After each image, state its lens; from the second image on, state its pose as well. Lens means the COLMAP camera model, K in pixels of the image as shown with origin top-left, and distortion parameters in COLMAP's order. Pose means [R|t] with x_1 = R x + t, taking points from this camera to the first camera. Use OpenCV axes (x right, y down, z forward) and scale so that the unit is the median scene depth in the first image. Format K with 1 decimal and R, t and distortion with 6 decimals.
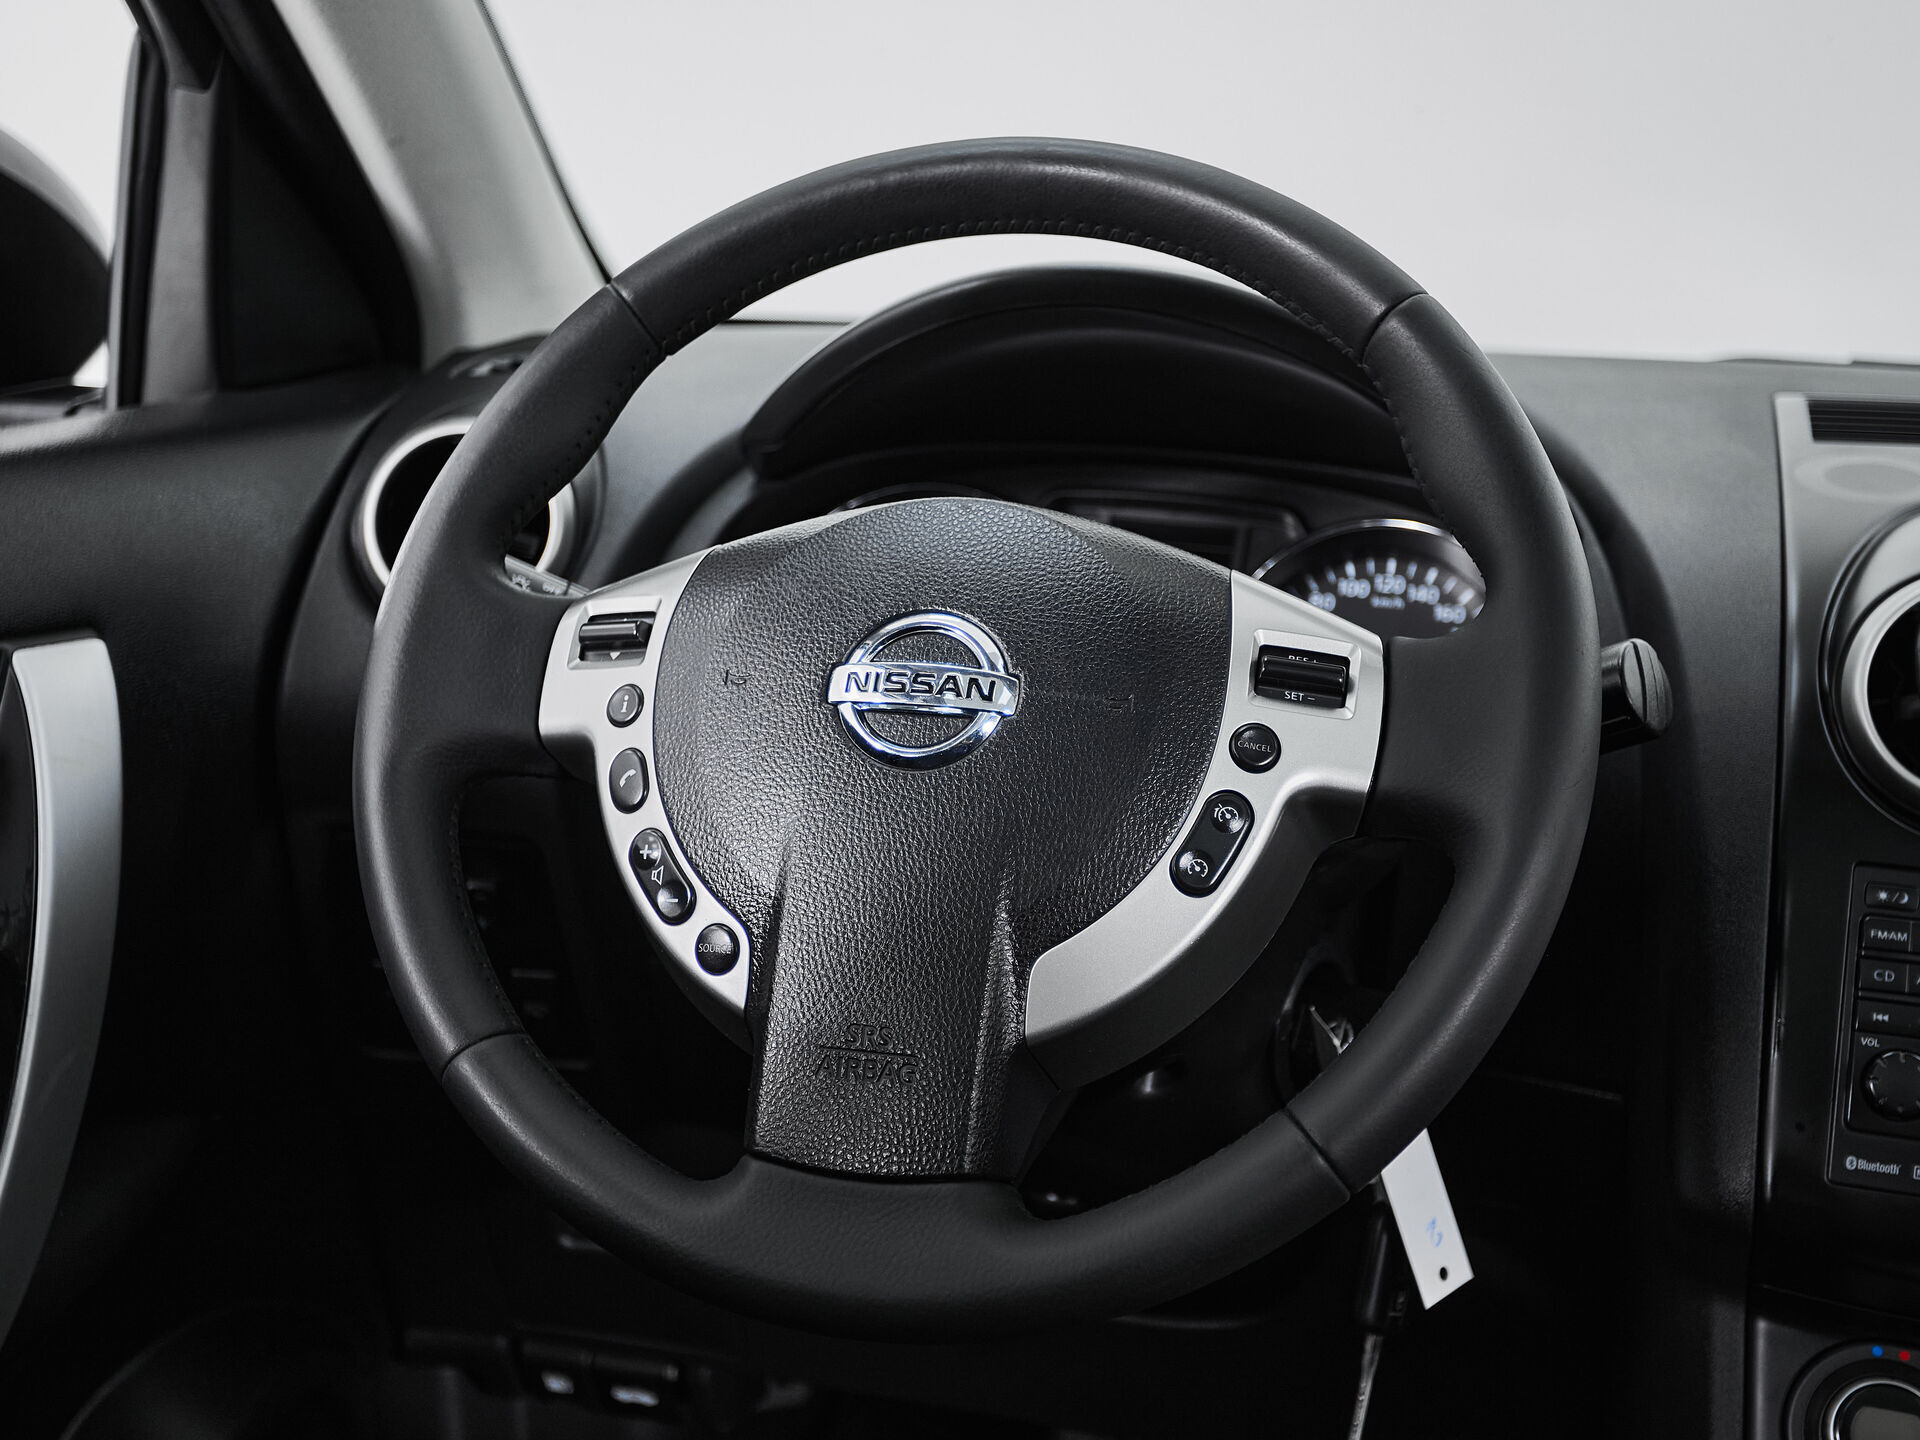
lens RADIAL K [[2538.8, 0, 909.8], [0, 2538.8, 704.7], [0, 0, 1]] dist [0.021448, 0.000000]
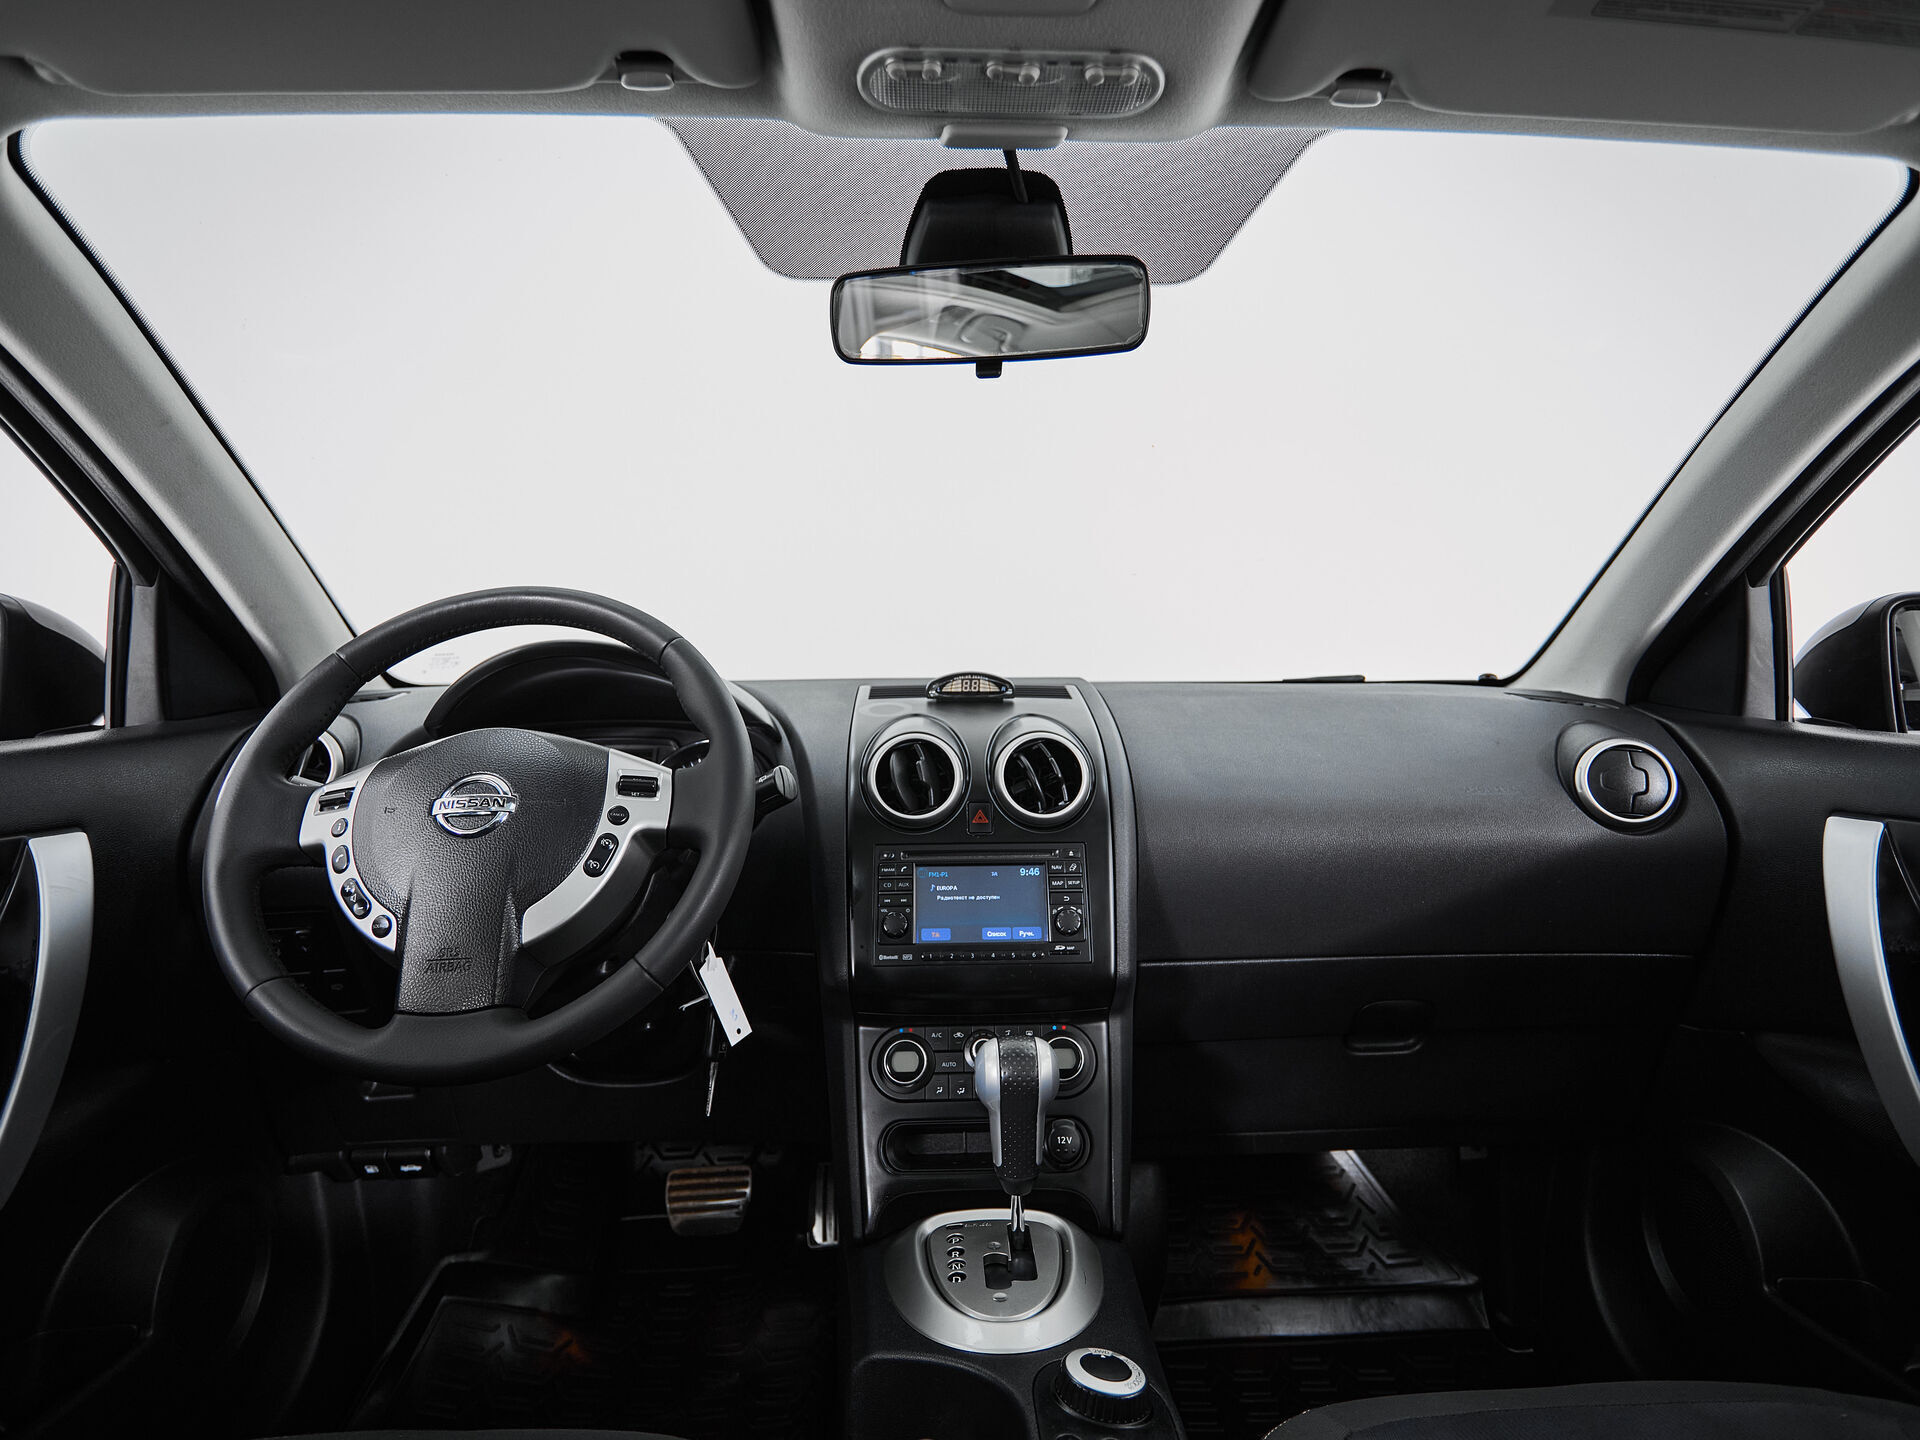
lens RADIAL K [[1029.4, 0, 978.4], [0, 1029.4, 715.5], [0, 0, 1]] dist [-0.006392, -0.001817]
pose [[0.940622, -0.061639, 0.333812, 0.125670], [0.108386, 0.986437, -0.123267, 0.076034], [-0.321686, 0.152128, 0.934545, -0.068243]]
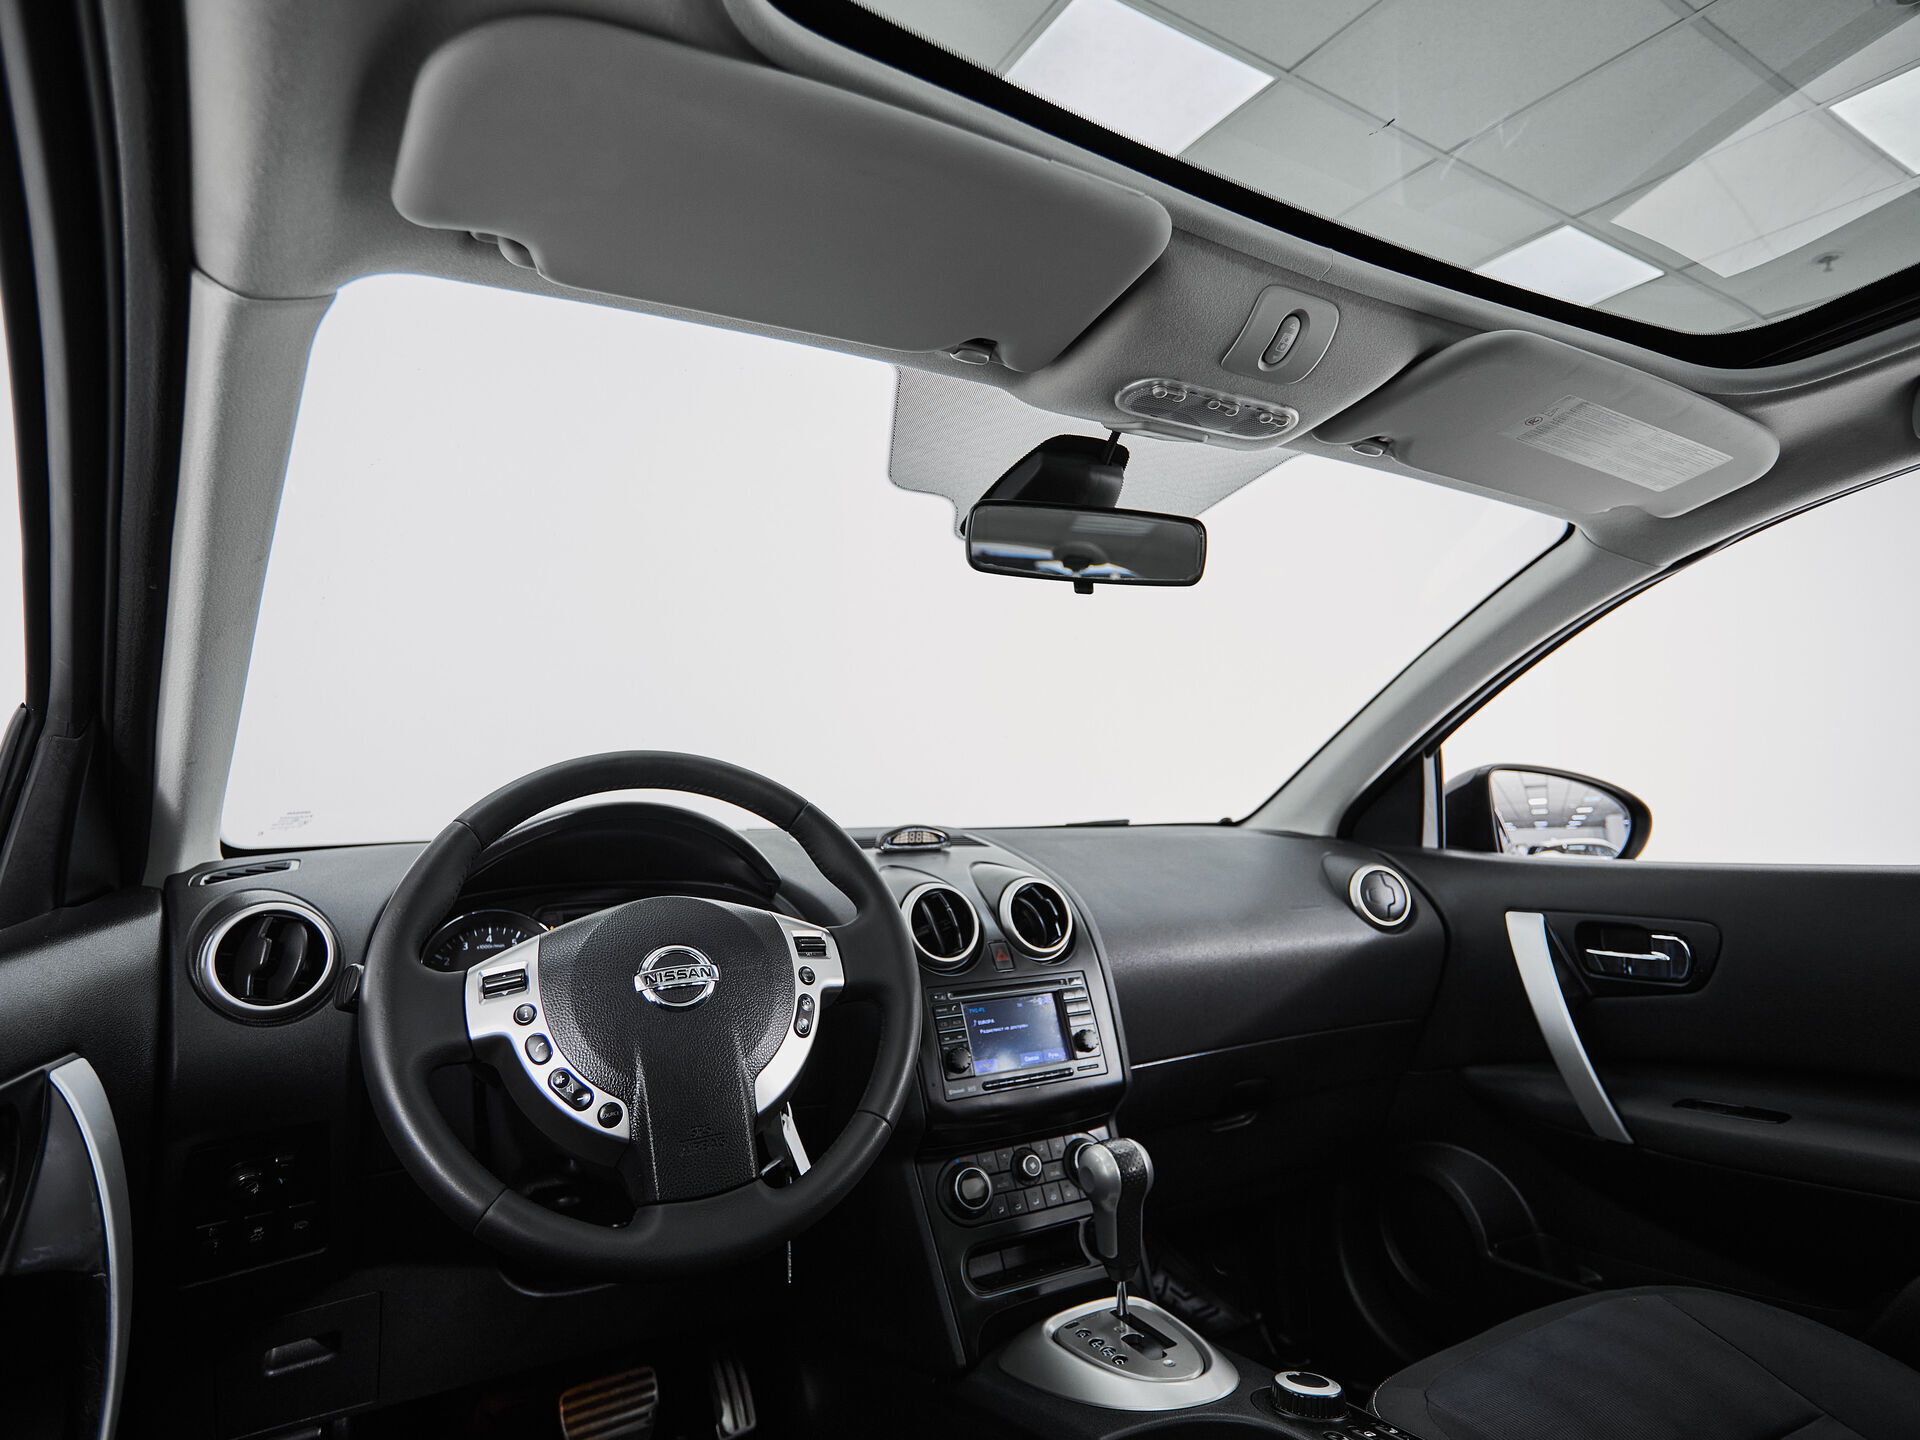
lens RADIAL K [[1029.4, 0, 971.4], [0, 1029.4, 709.1], [0, 0, 1]] dist [-0.006392, -0.001817]
pose [[0.681887, 0.013236, 0.731338, -0.478977], [0.180634, 0.965822, -0.185899, -0.018838], [-0.708803, 0.258866, 0.656191, 0.108168]]
